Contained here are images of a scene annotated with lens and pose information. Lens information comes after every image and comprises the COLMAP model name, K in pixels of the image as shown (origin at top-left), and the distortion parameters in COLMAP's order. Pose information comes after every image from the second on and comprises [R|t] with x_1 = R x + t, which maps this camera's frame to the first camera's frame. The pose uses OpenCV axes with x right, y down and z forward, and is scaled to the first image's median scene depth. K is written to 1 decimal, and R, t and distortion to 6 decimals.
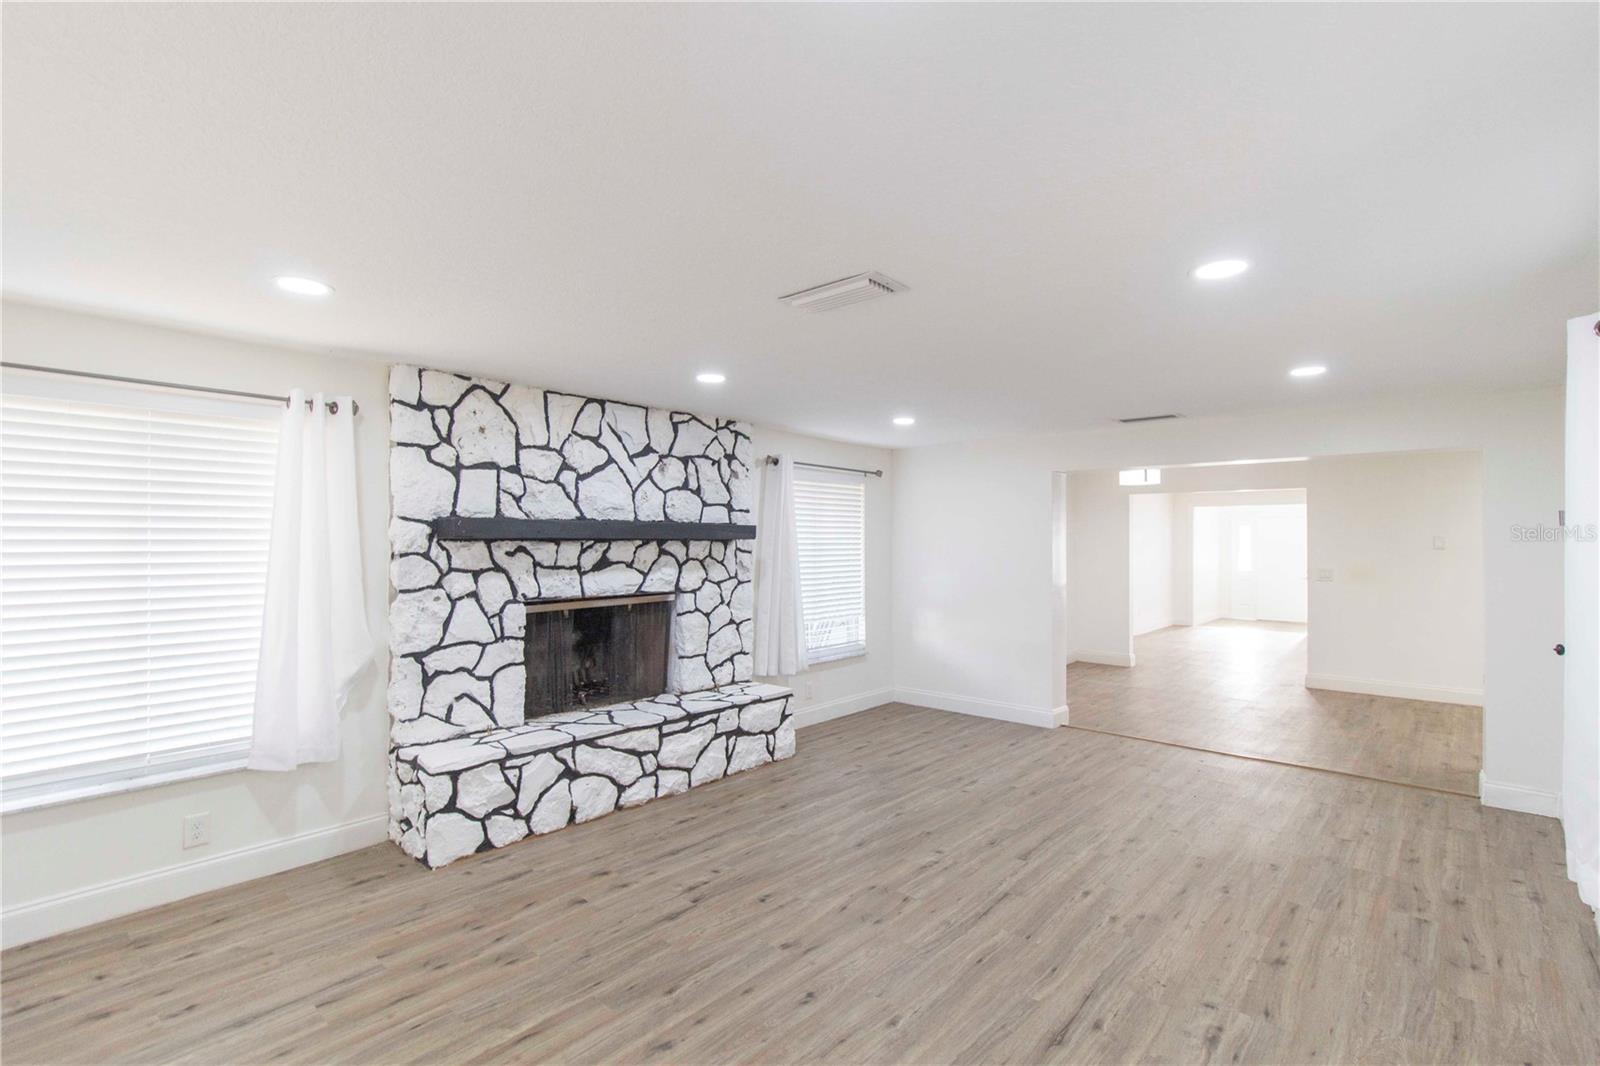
lens RADIAL K [[741.1, 0, 805.1], [0, 741.1, 533.5], [0, 0, 1]] dist [0.000770, 0.000762]
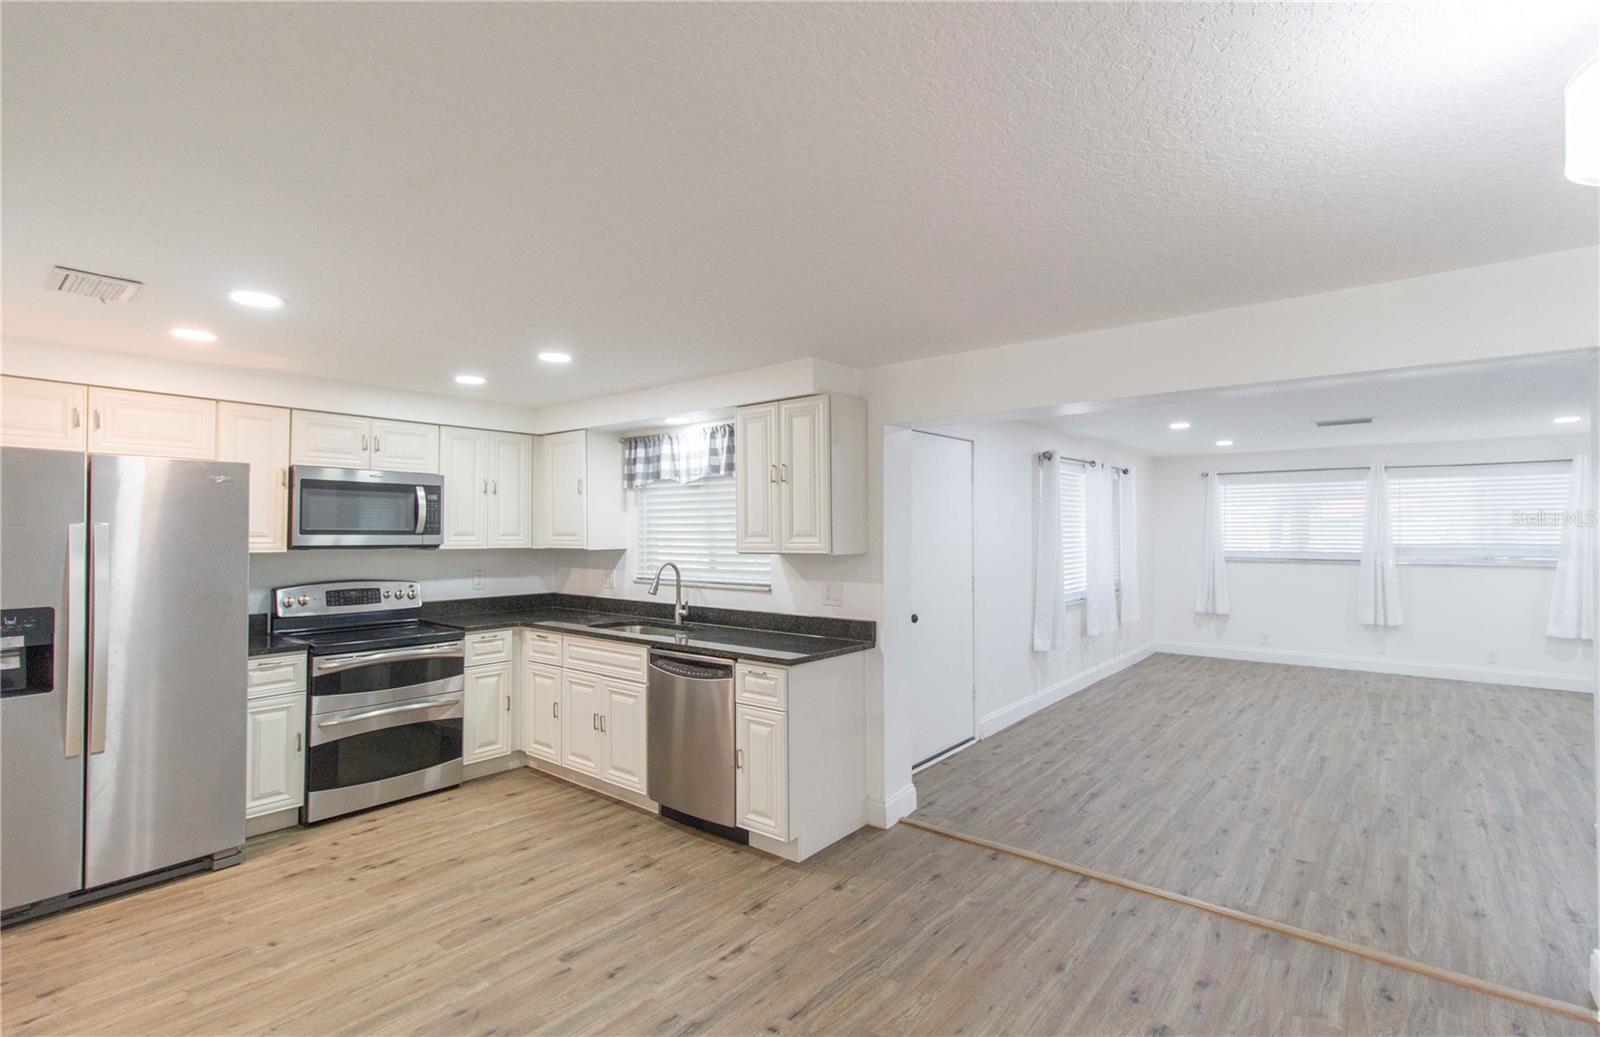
lens RADIAL K [[743.0, 0, 804.3], [0, 743.0, 518.9], [0, 0, 1]] dist [0.004033, 0.000563]
pose [[-0.999032, 0.000055, -0.043986, 1.201516], [0.001083, 0.999727, -0.023348, 0.019588], [0.043973, -0.023373, -0.998759, 2.135867]]
